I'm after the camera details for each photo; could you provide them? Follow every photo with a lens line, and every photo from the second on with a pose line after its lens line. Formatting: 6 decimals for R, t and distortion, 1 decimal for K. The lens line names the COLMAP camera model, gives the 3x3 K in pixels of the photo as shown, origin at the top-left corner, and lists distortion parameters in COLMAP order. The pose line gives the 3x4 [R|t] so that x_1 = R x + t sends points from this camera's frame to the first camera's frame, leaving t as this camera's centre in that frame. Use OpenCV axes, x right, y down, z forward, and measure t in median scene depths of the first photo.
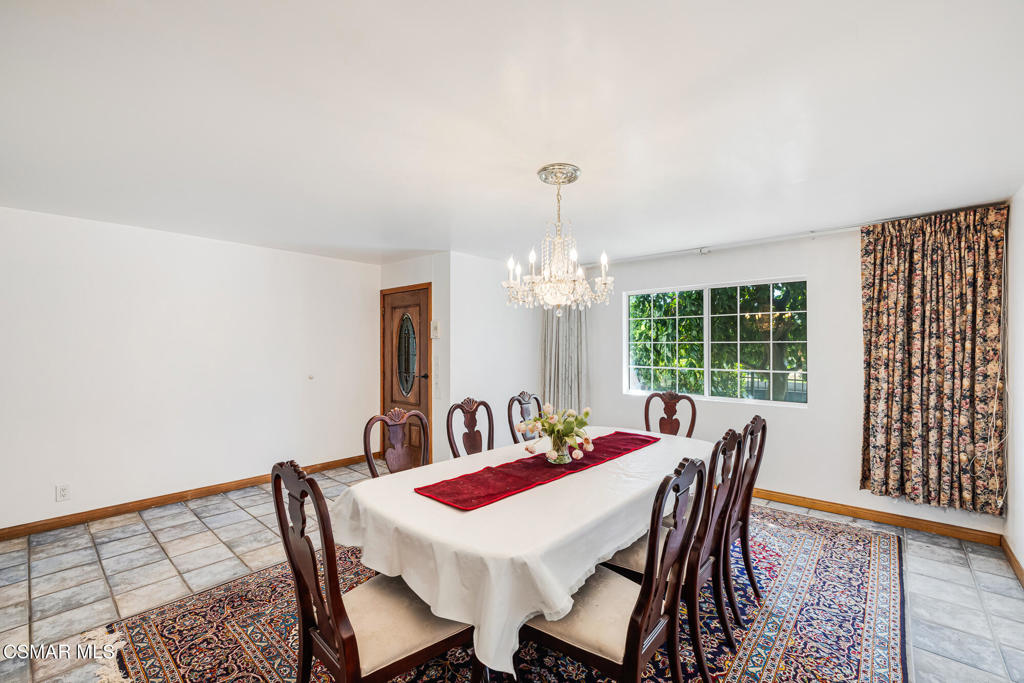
lens RADIAL K [[430.0, 0, 514.8], [0, 430.0, 346.6], [0, 0, 1]] dist [0.011080, 0.000261]
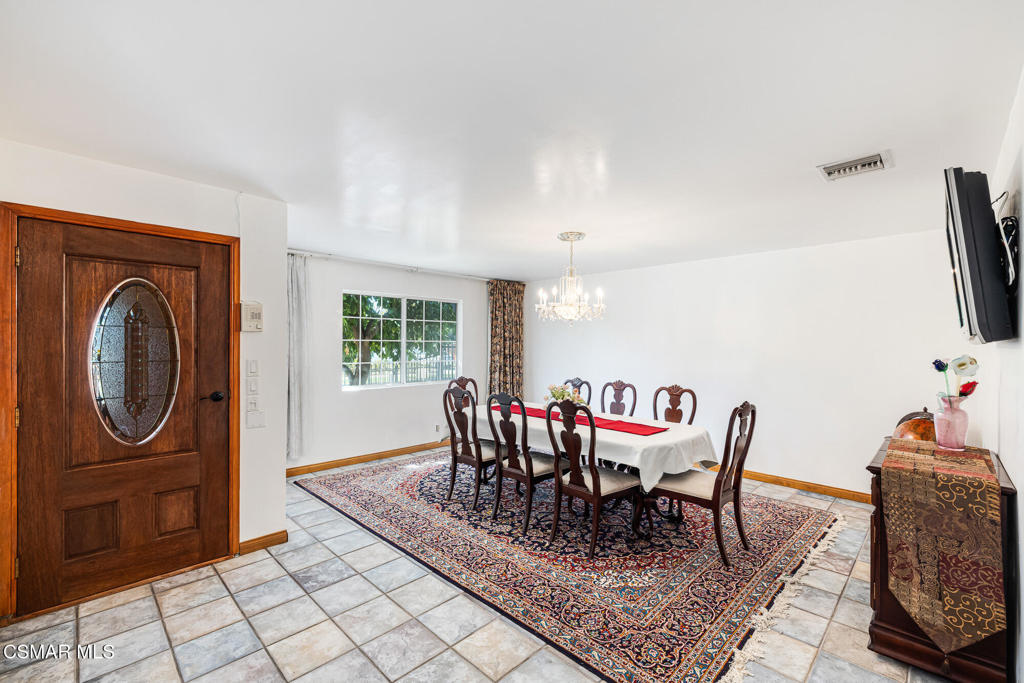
lens RADIAL K [[430.0, 0, 514.8], [0, 430.0, 346.6], [0, 0, 1]] dist [0.011080, 0.000261]
pose [[0.058733, -0.005552, 0.998258, -1.077088], [-0.006904, 0.999958, 0.005968, -0.002072], [-0.998250, -0.007242, 0.058692, 0.804710]]
